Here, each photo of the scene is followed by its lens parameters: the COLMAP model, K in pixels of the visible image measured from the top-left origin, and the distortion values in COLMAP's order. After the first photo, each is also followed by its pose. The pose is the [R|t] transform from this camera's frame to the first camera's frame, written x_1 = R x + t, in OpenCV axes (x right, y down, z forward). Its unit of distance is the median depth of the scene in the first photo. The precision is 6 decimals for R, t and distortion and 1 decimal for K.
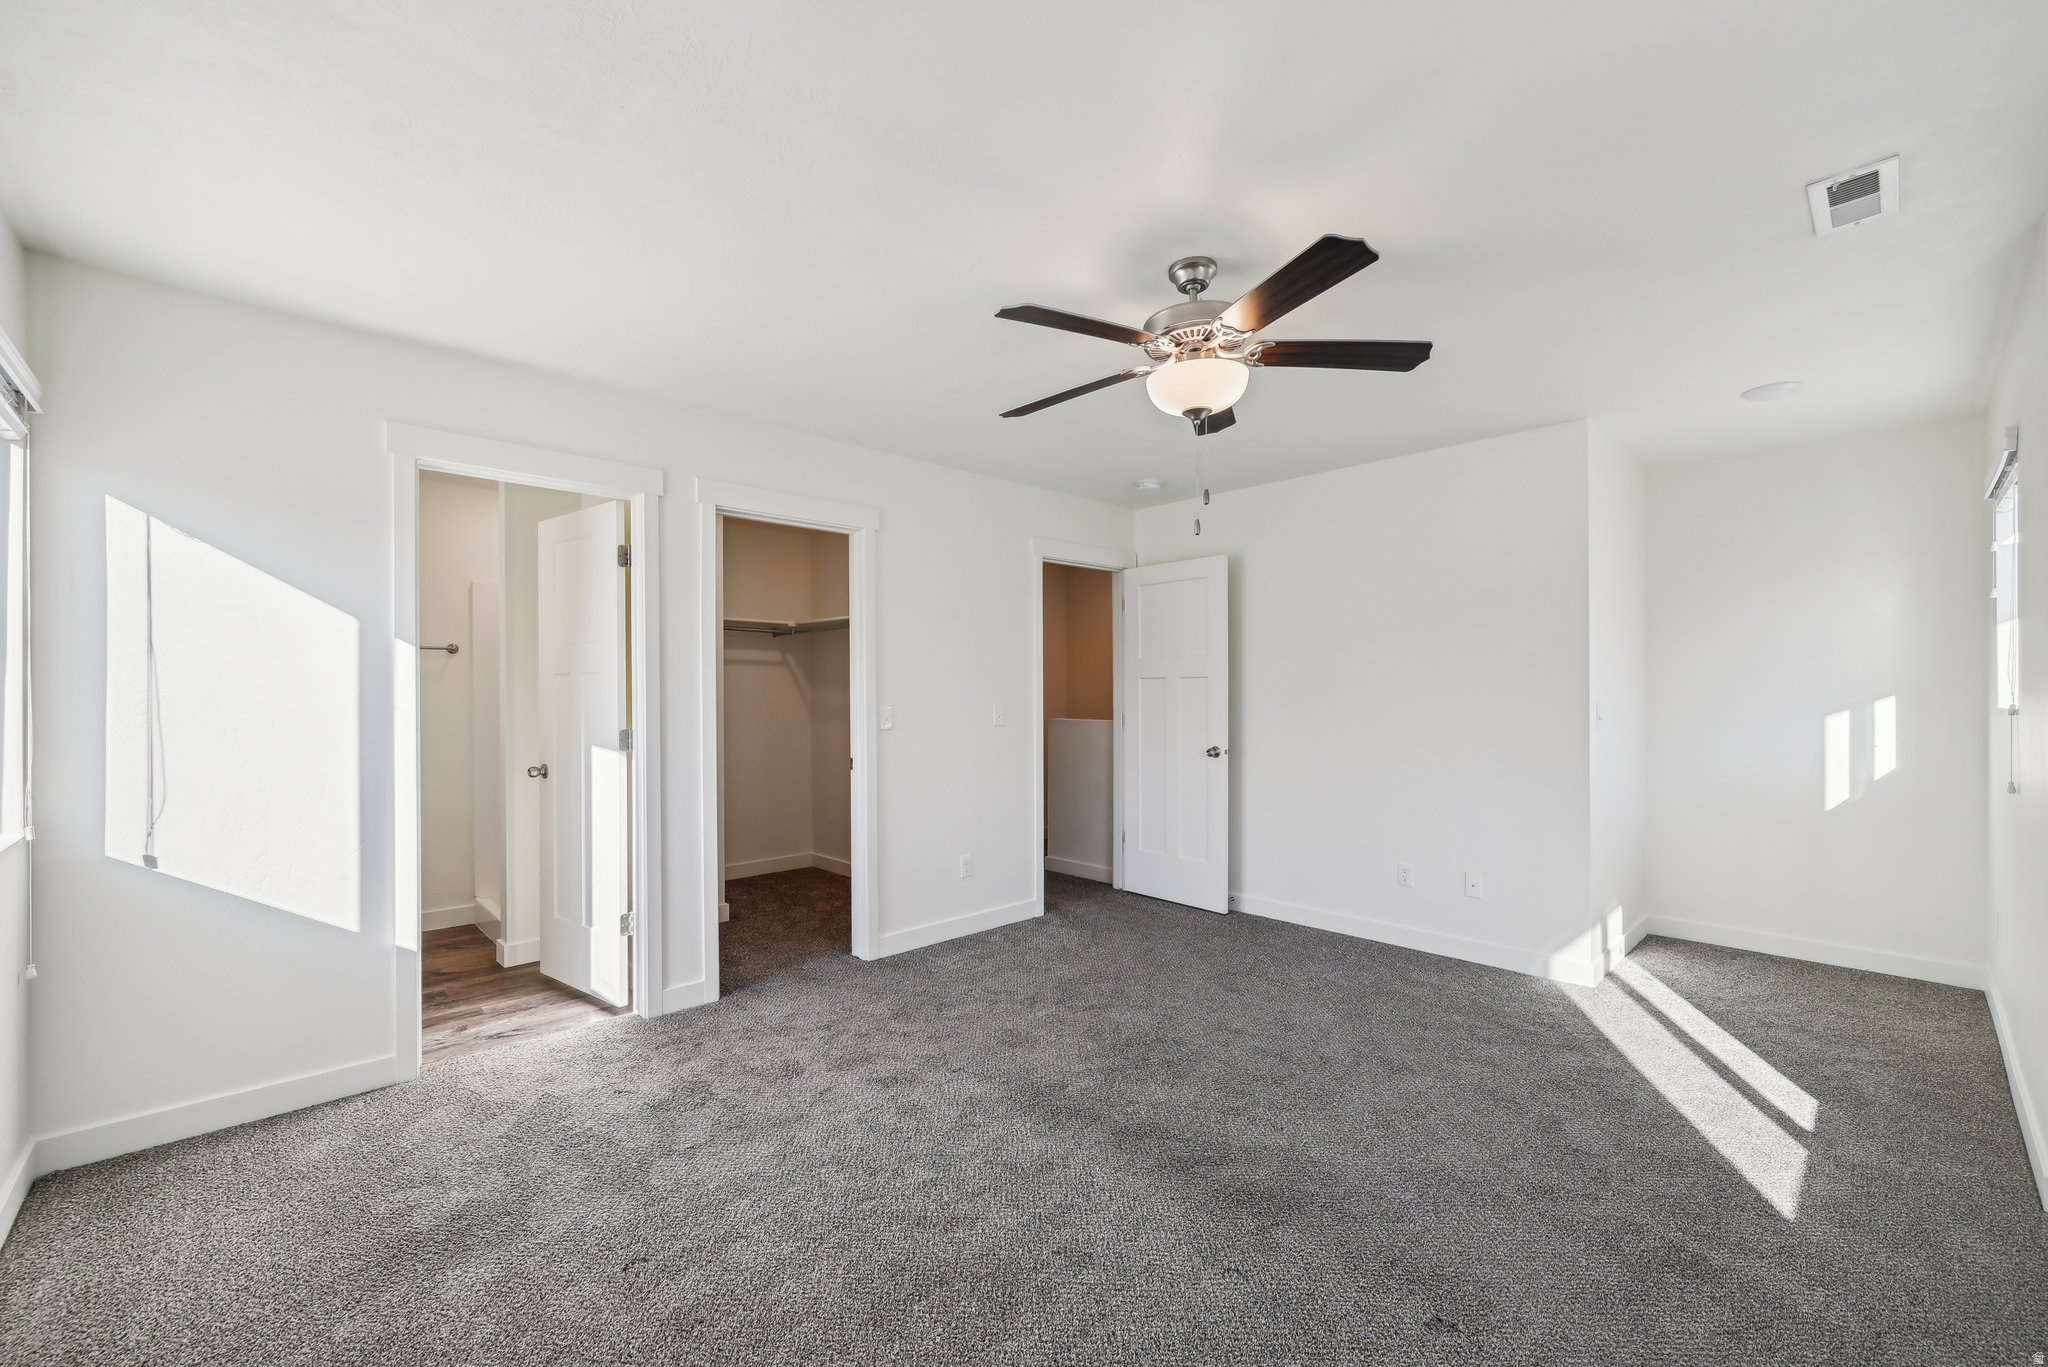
lens RADIAL K [[828.4, 0, 1034.8], [0, 828.4, 696.7], [0, 0, 1]] dist [-0.001035, 0.000296]
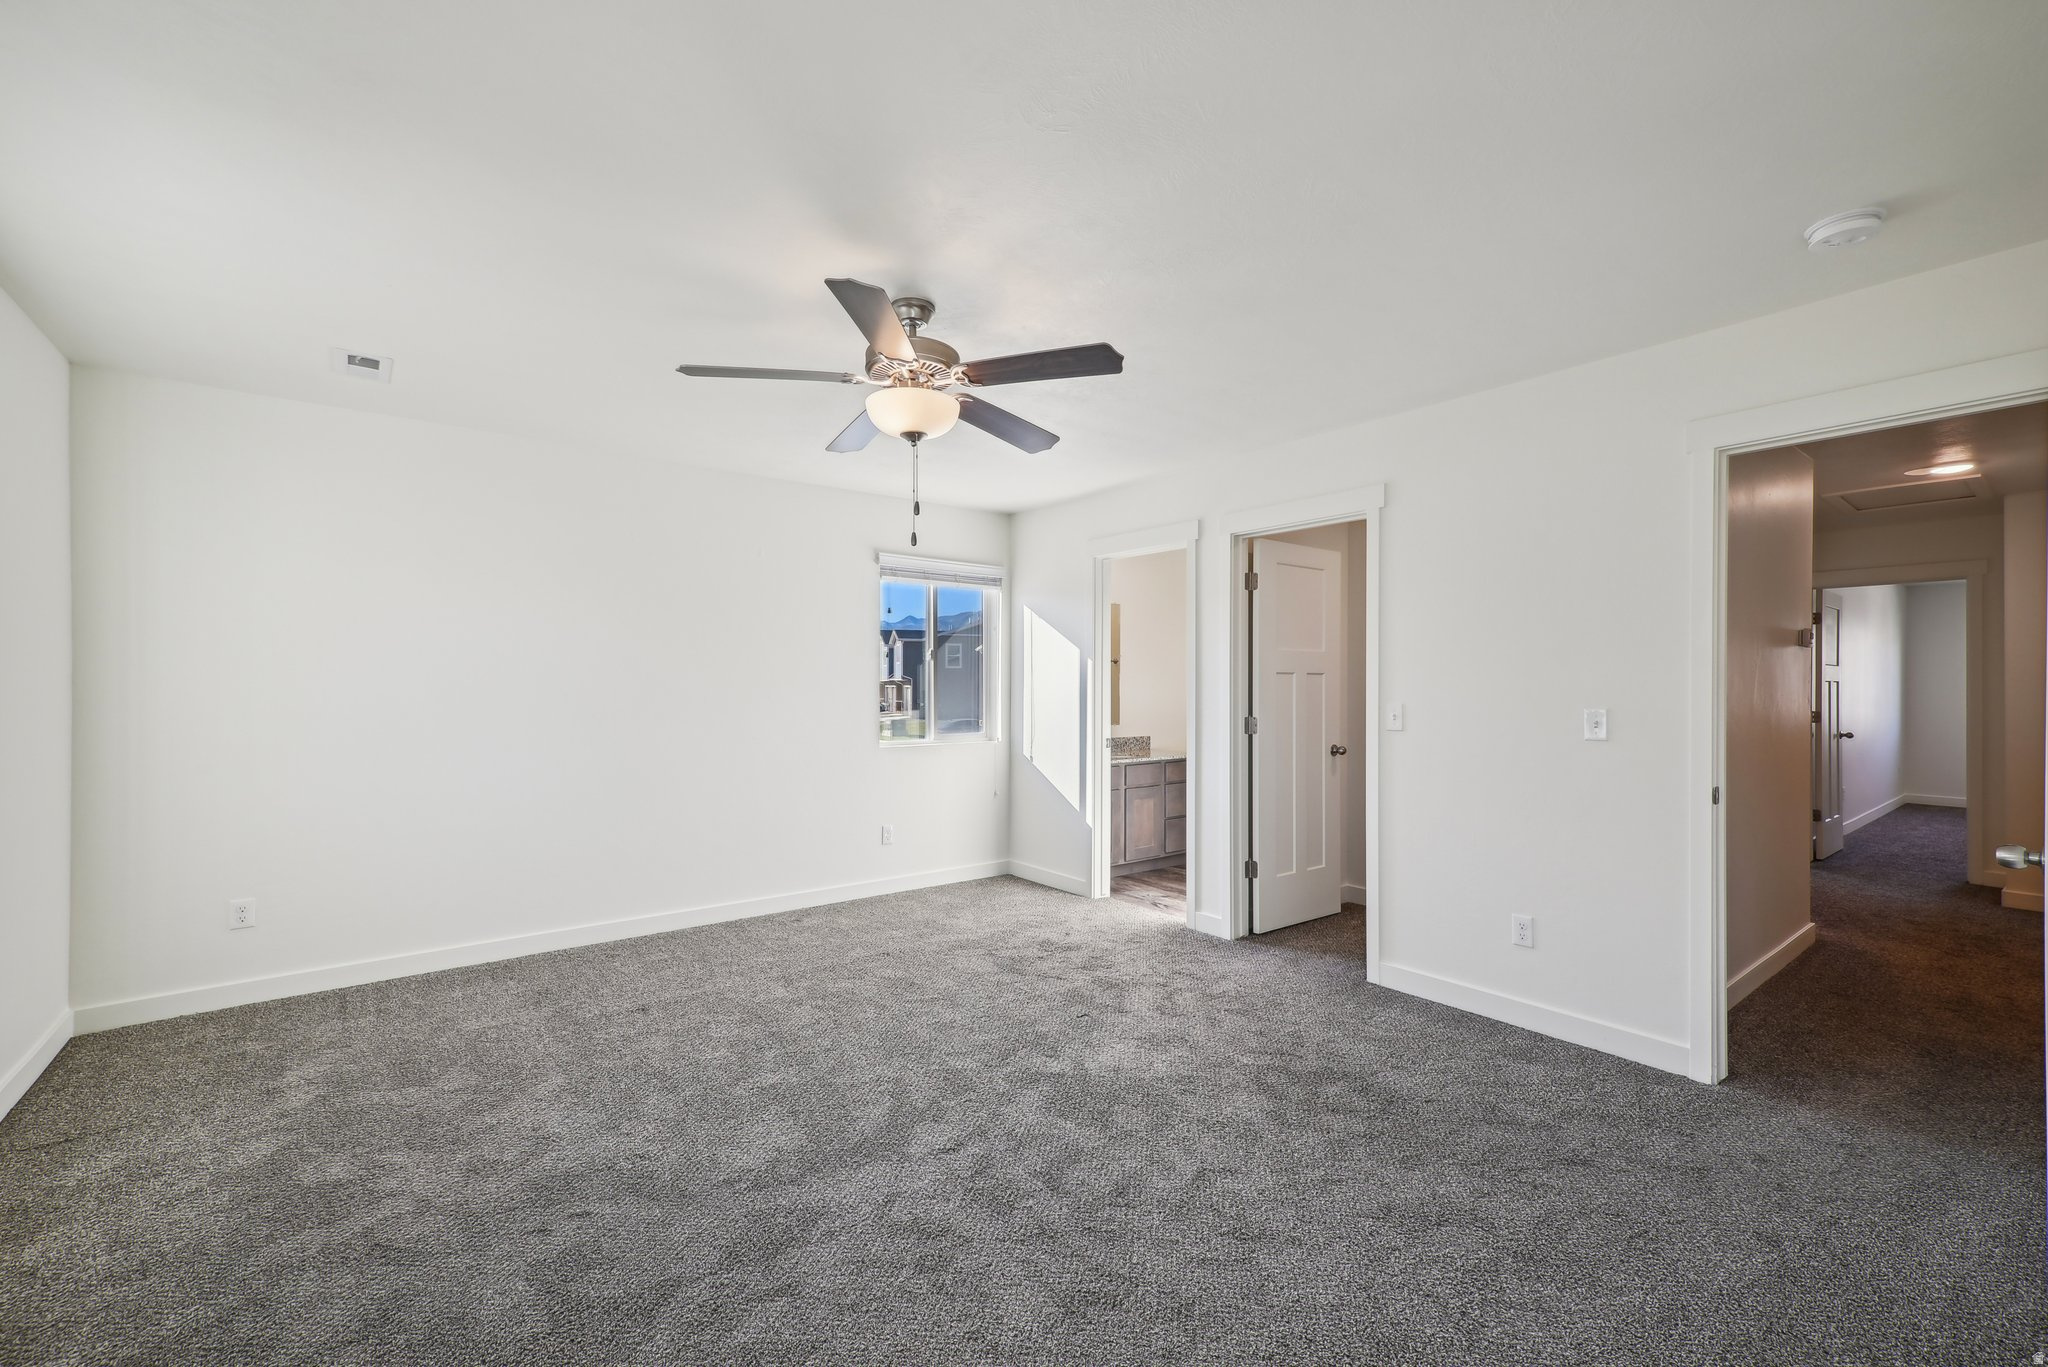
lens RADIAL K [[828.4, 0, 1034.8], [0, 828.4, 696.7], [0, 0, 1]] dist [-0.001035, 0.000296]
pose [[-0.106757, 0.010045, -0.994234, 0.885492], [-0.002787, 0.999942, 0.010402, -0.003273], [0.994281, 0.003881, -0.106723, 0.877816]]
